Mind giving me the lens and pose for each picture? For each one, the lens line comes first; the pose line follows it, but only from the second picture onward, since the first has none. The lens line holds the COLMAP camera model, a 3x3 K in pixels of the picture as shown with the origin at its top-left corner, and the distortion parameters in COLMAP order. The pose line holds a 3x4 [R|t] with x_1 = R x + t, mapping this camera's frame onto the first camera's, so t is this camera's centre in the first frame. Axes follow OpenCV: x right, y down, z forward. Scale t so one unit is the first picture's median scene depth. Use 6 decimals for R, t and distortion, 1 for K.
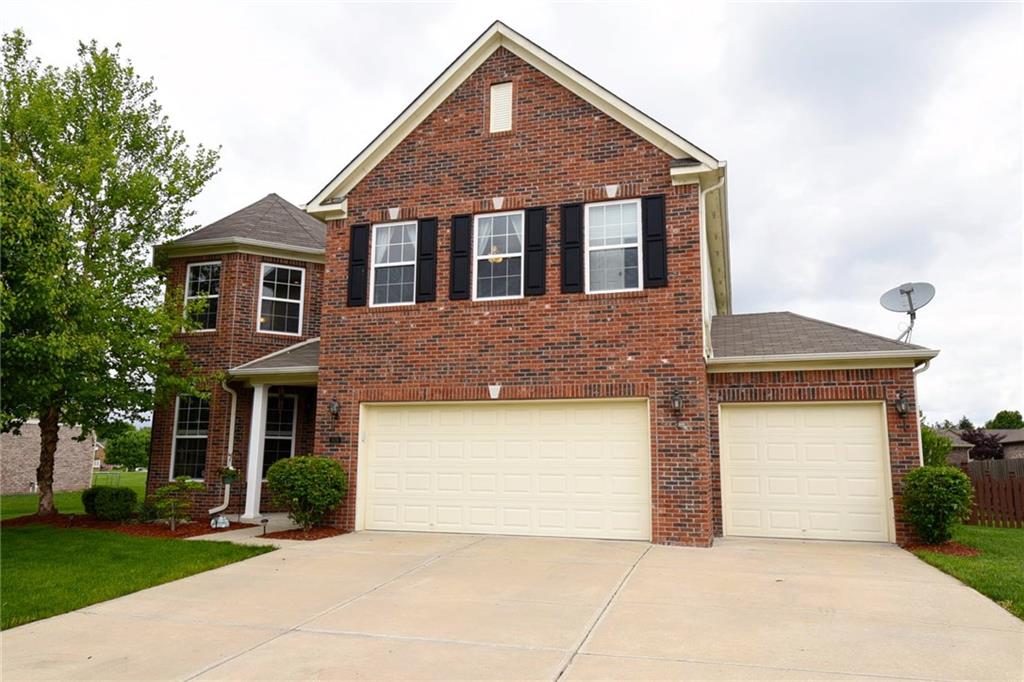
lens RADIAL K [[699.0, 0, 513.2], [0, 699.0, 345.0], [0, 0, 1]] dist [0.030663, -0.000904]
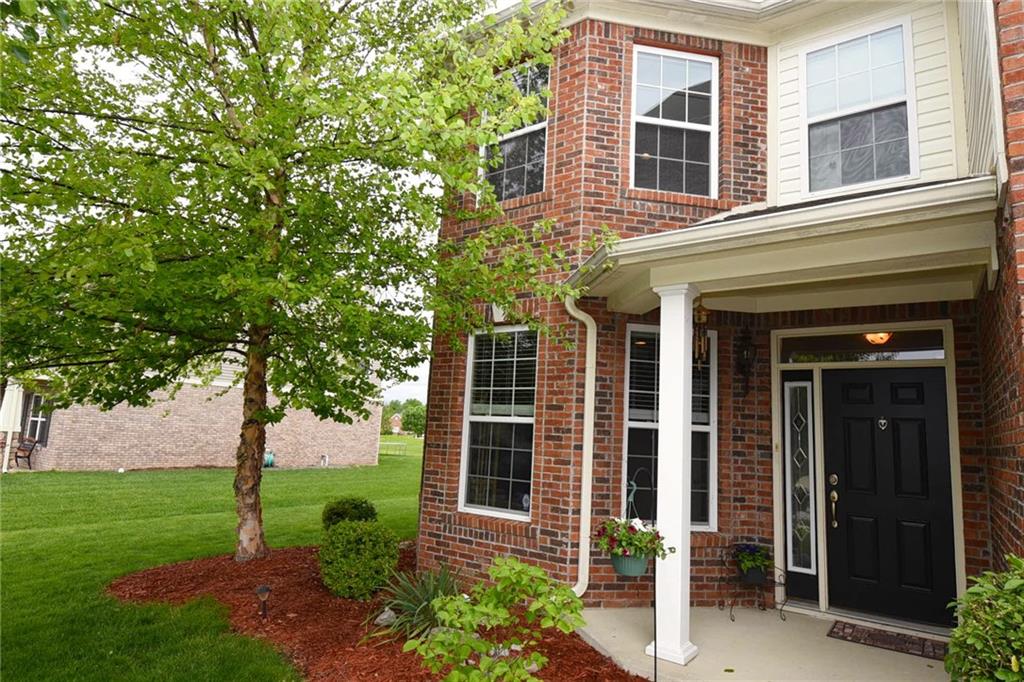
lens RADIAL K [[577.2, 0, 512.0], [0, 577.2, 341.0], [0, 0, 1]] dist [-0.000602, -0.000009]
pose [[0.943934, -0.012615, -0.329892, -0.321082], [0.012564, 0.999918, -0.002290, 0.078948], [0.329894, -0.001983, 0.944016, 0.638123]]
